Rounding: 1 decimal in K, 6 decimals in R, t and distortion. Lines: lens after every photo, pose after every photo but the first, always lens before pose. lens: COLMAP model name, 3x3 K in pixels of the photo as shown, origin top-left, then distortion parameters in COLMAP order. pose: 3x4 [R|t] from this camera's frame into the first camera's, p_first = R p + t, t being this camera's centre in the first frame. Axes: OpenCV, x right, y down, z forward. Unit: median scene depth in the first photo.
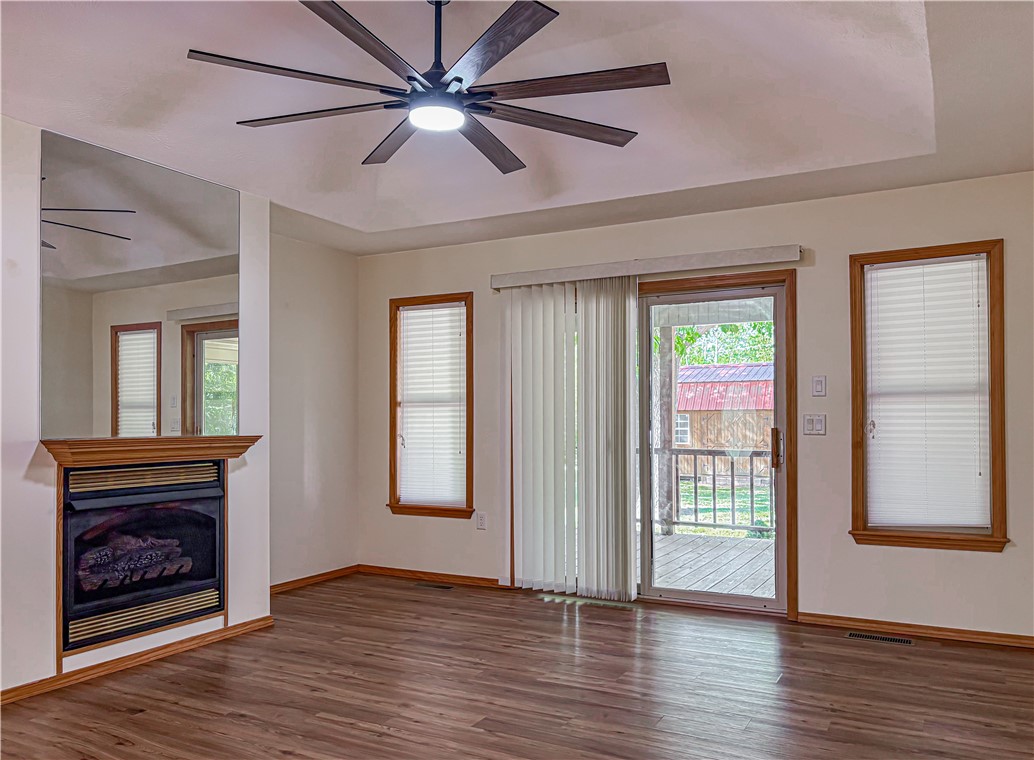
lens RADIAL K [[817.7, 0, 487.2], [0, 817.7, 412.6], [0, 0, 1]] dist [-0.002335, 0.010495]
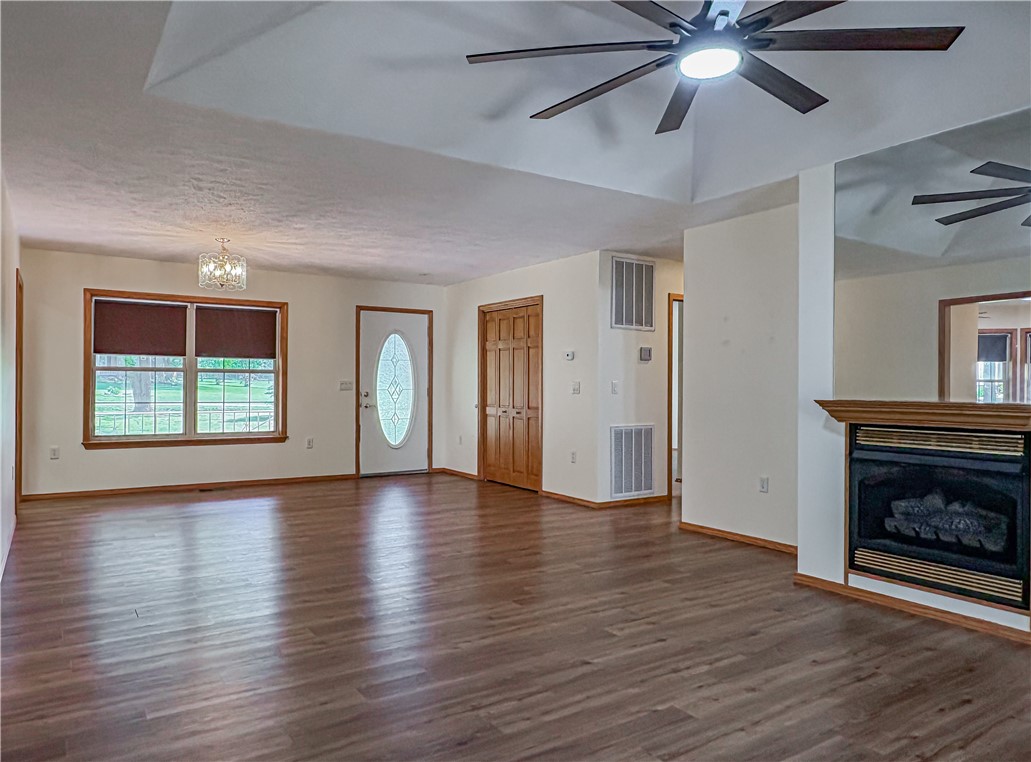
lens RADIAL K [[708.6, 0, 516.8], [0, 708.6, 379.5], [0, 0, 1]] dist [-0.000340, 0.000981]
pose [[-0.468275, -0.007513, -0.883551, 0.571489], [0.011965, 0.999818, -0.014843, 0.008717], [0.883502, -0.017522, -0.468100, 0.879410]]
